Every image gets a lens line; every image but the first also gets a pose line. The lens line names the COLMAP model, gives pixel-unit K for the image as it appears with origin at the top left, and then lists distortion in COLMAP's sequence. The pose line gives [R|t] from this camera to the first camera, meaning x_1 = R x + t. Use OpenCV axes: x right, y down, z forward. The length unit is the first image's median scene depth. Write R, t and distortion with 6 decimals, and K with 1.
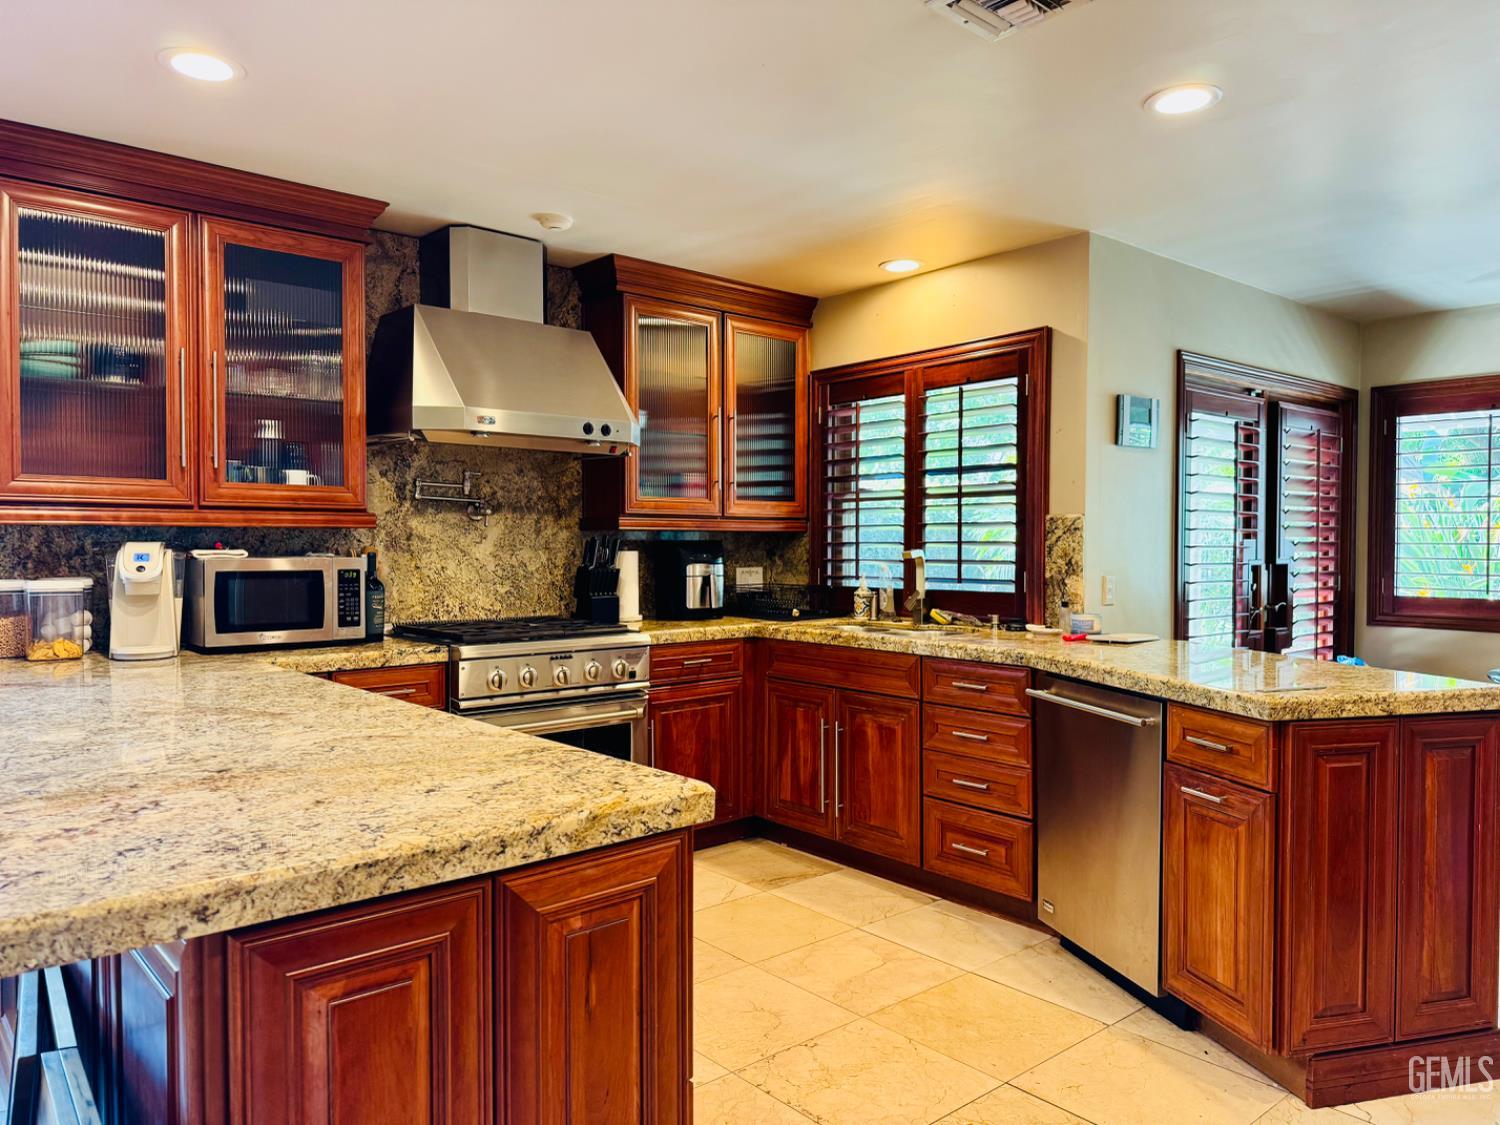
lens RADIAL K [[1043.8, 0, 744.3], [0, 1043.8, 567.6], [0, 0, 1]] dist [0.163057, -0.339500]
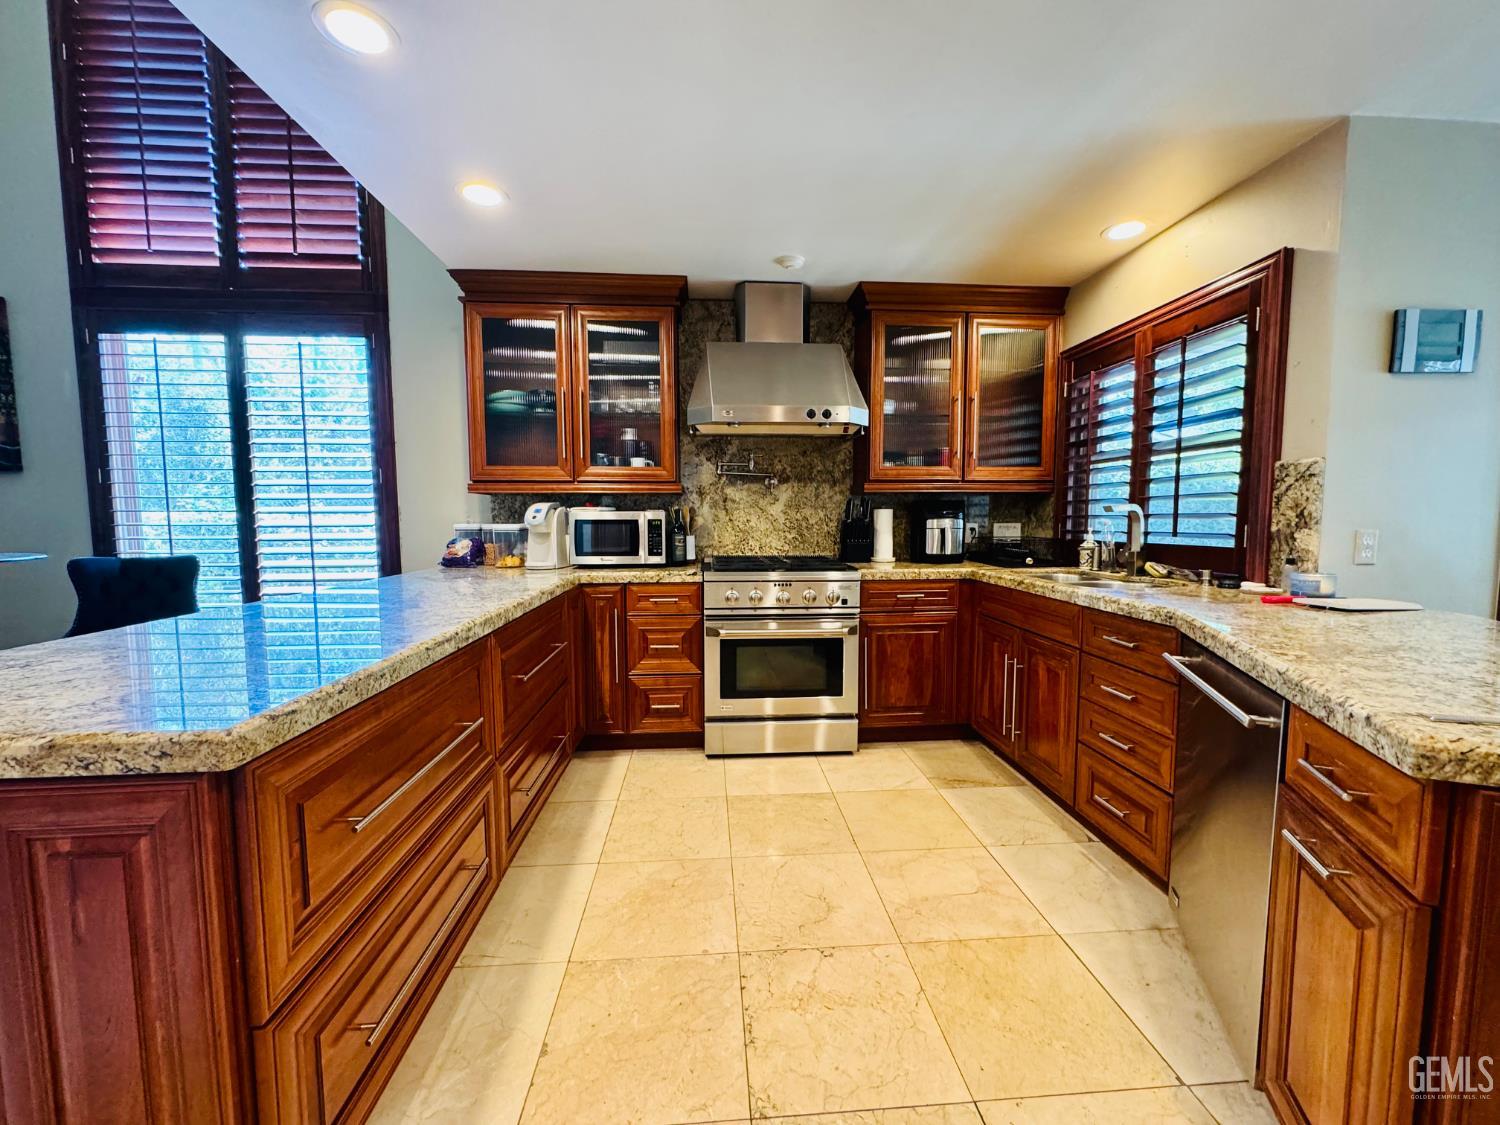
lens RADIAL K [[597.4, 0, 750.0], [0, 597.4, 562.5], [0, 0, 1]] dist [-0.002666, -0.000039]
pose [[0.806260, 0.042552, -0.590029, 0.226323], [-0.011068, 0.998320, 0.056874, 0.011756], [0.591458, -0.039325, 0.805376, 0.319657]]
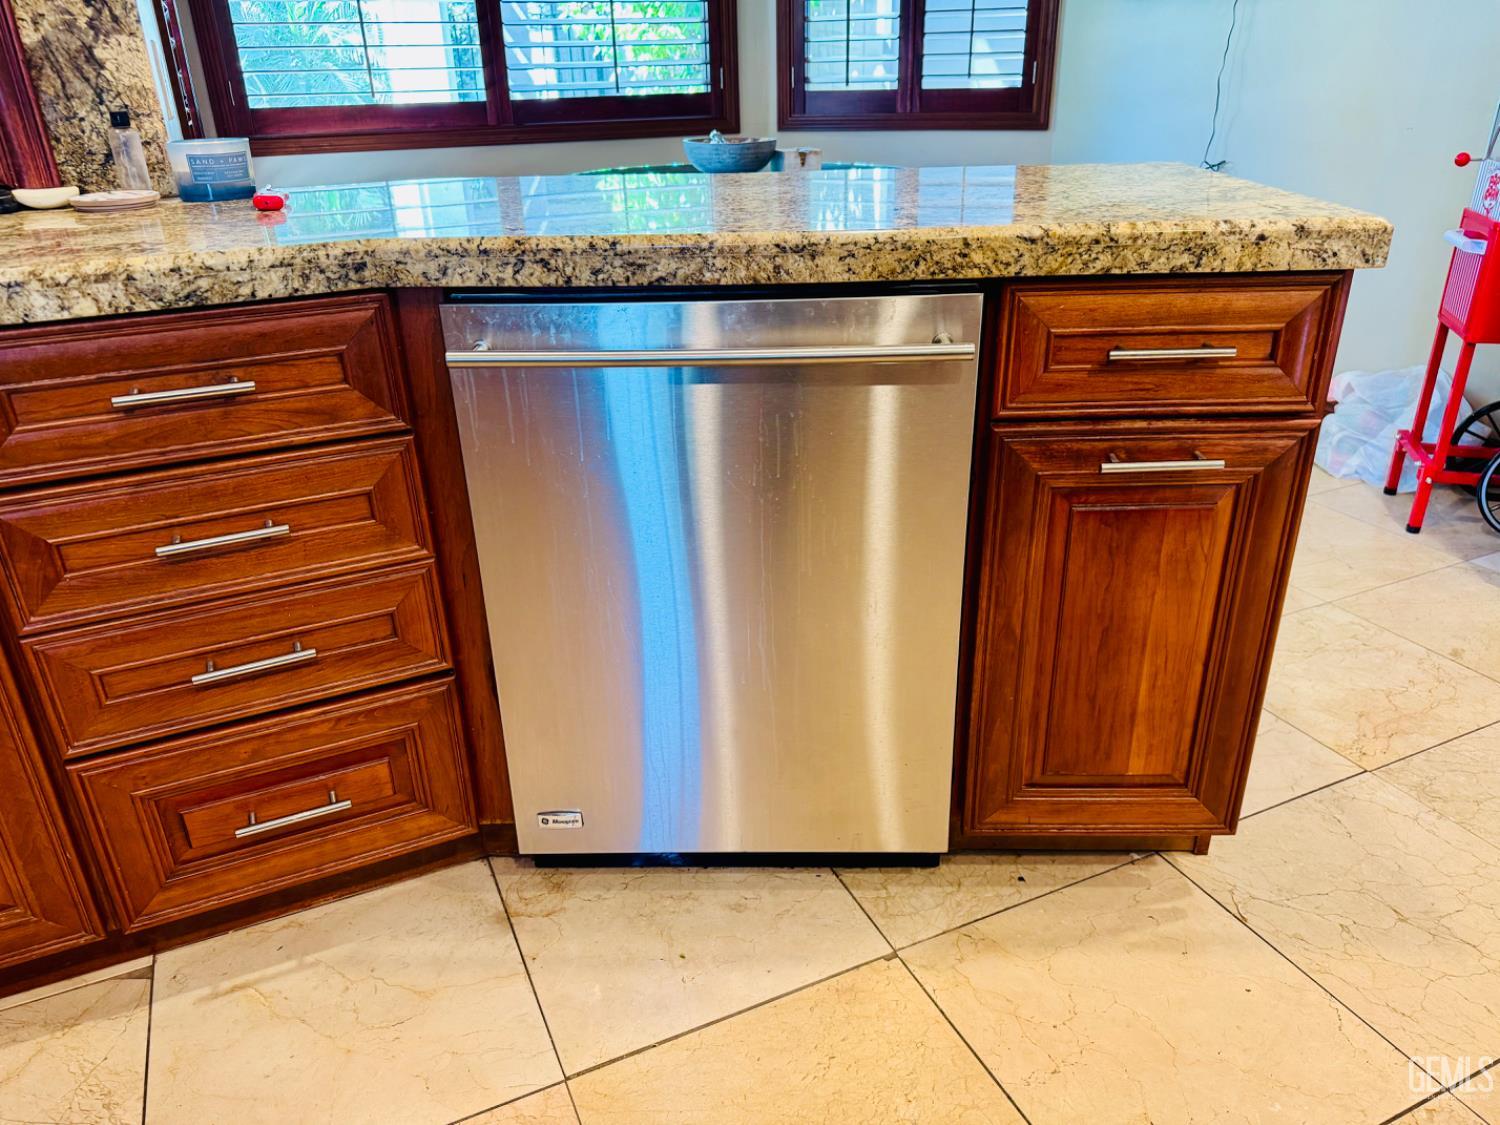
lens RADIAL K [[1068.3, 0, 750.0], [0, 1068.3, 562.5], [0, 0, 1]] dist [-0.001043, -0.003293]
pose [[0.271608, -0.410554, 0.870445, -0.031328], [0.047015, 0.909025, 0.414080, 0.030396], [-0.961259, -0.071544, 0.266200, 0.653022]]
